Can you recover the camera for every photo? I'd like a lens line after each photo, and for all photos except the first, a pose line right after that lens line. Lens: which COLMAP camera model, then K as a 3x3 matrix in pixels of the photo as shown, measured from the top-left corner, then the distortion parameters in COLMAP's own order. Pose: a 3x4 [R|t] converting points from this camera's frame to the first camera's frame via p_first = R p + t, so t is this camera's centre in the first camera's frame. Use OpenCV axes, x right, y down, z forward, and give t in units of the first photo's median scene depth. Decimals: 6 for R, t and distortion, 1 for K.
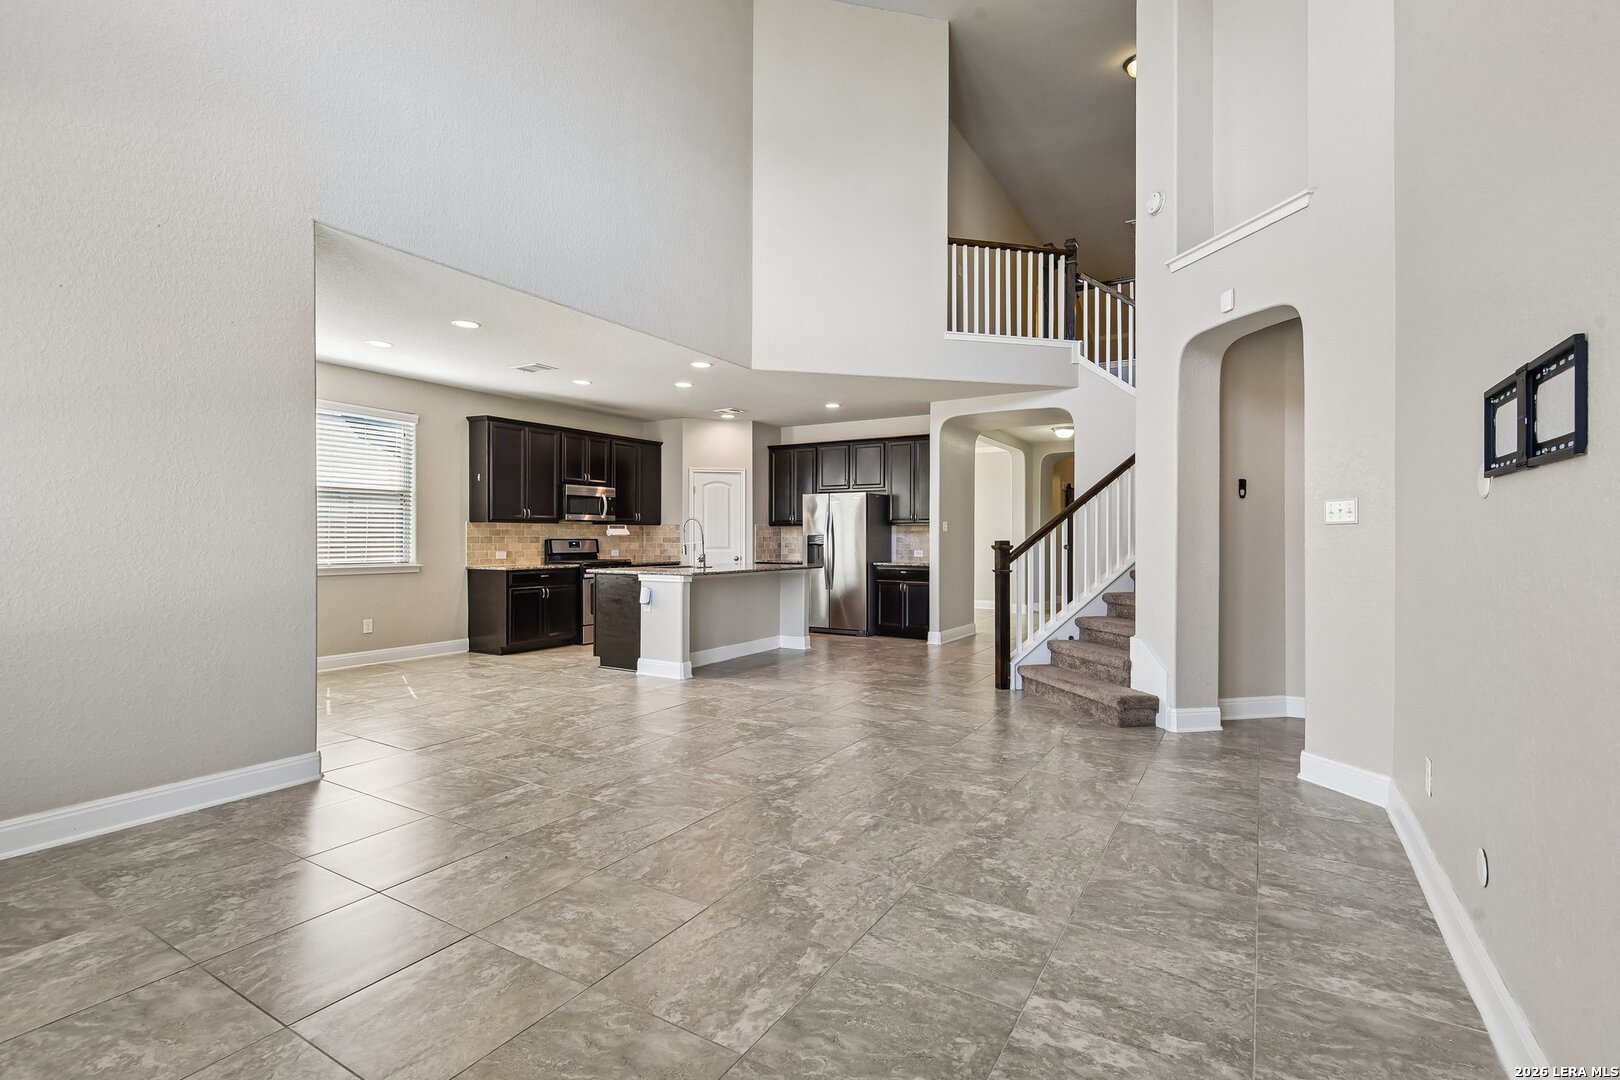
lens RADIAL K [[752.3, 0, 802.9], [0, 752.3, 534.4], [0, 0, 1]] dist [0.008661, -0.005285]
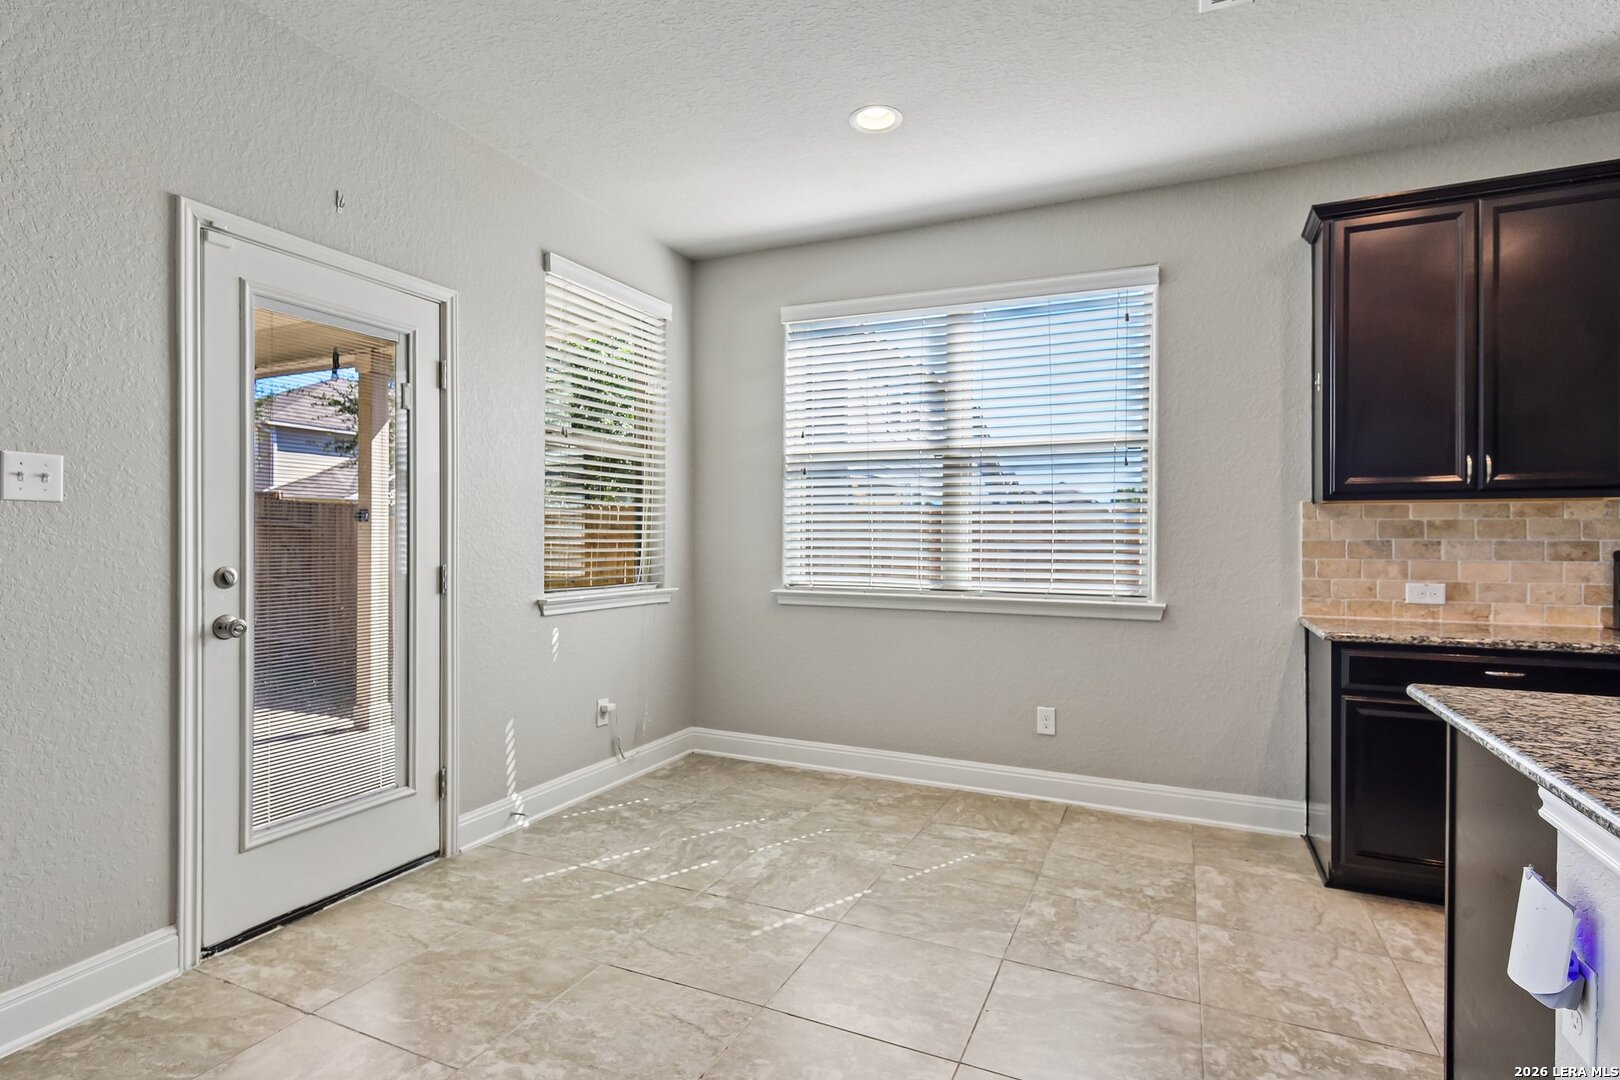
lens RADIAL K [[816.9, 0, 808.7], [0, 816.9, 540.2], [0, 0, 1]] dist [0.011210, -0.005282]
pose [[0.119484, 0.000627, -0.992836, -0.056503], [0.000975, 0.999999, 0.000749, 0.002222], [0.992836, -0.001057, 0.119483, 0.710765]]
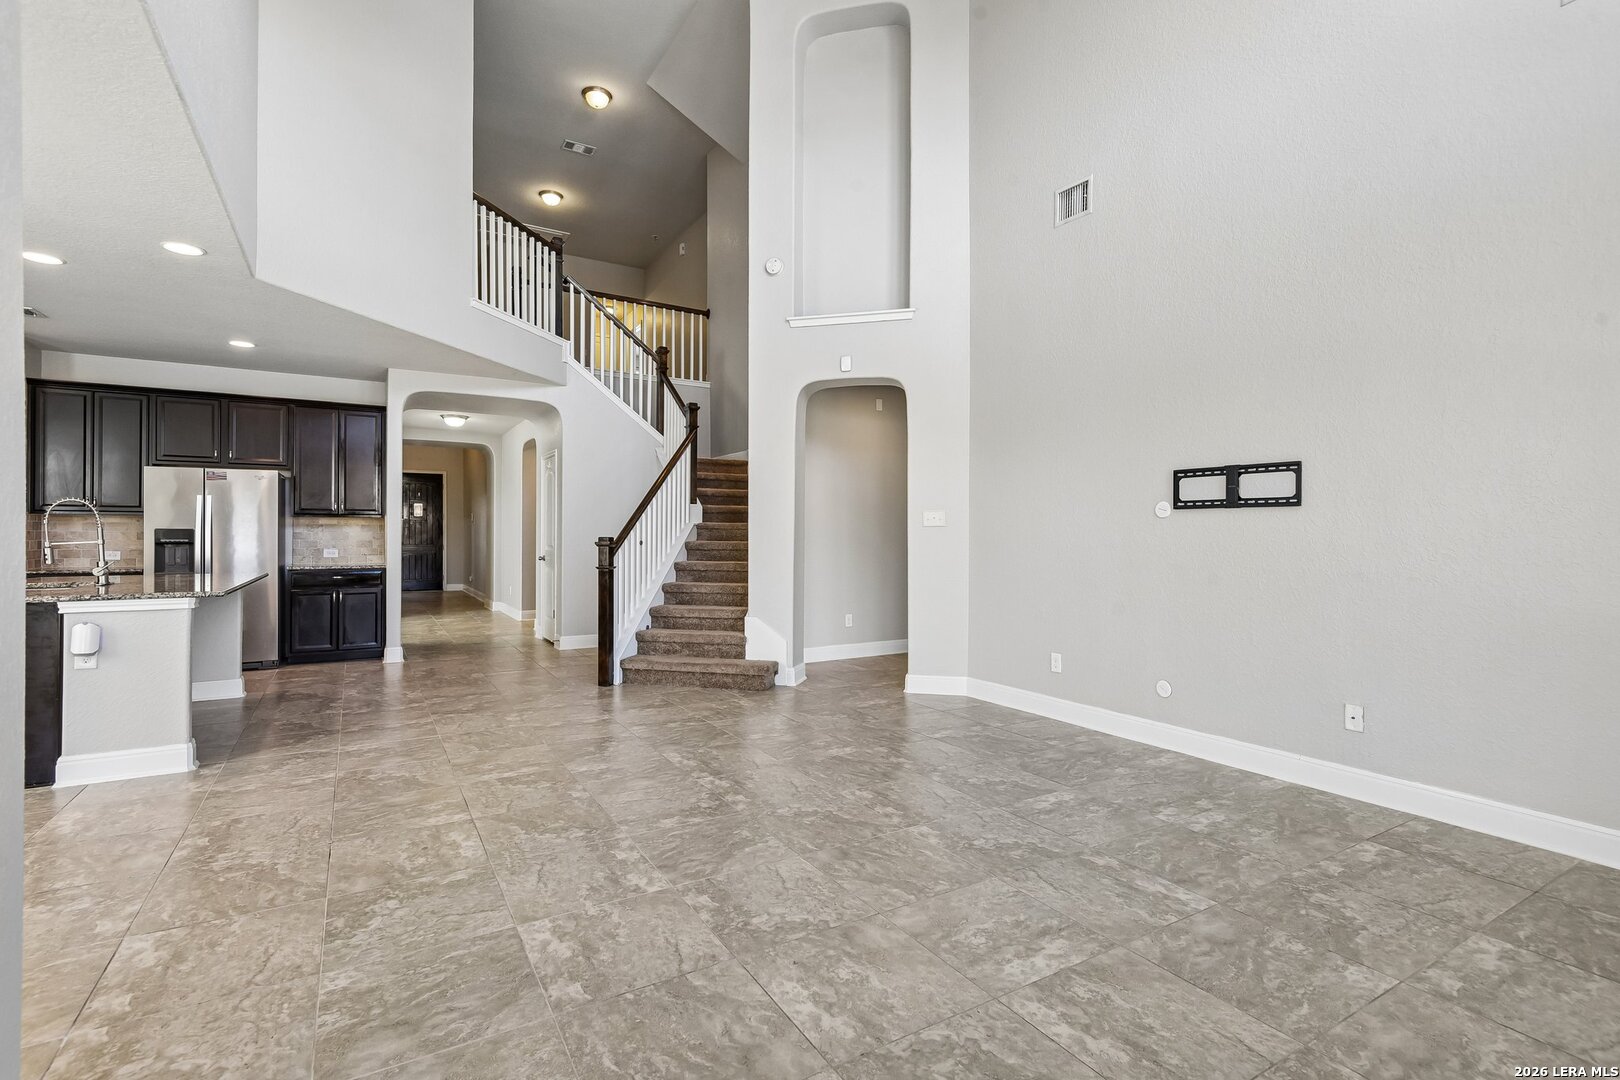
lens RADIAL K [[752.3, 0, 808.4], [0, 752.3, 535.4], [0, 0, 1]] dist [0.008661, -0.005285]
pose [[0.462655, -0.002333, 0.886535, -0.385819], [-0.006417, 0.999962, 0.005980, -0.001294], [-0.886515, -0.008455, 0.462622, 0.235638]]
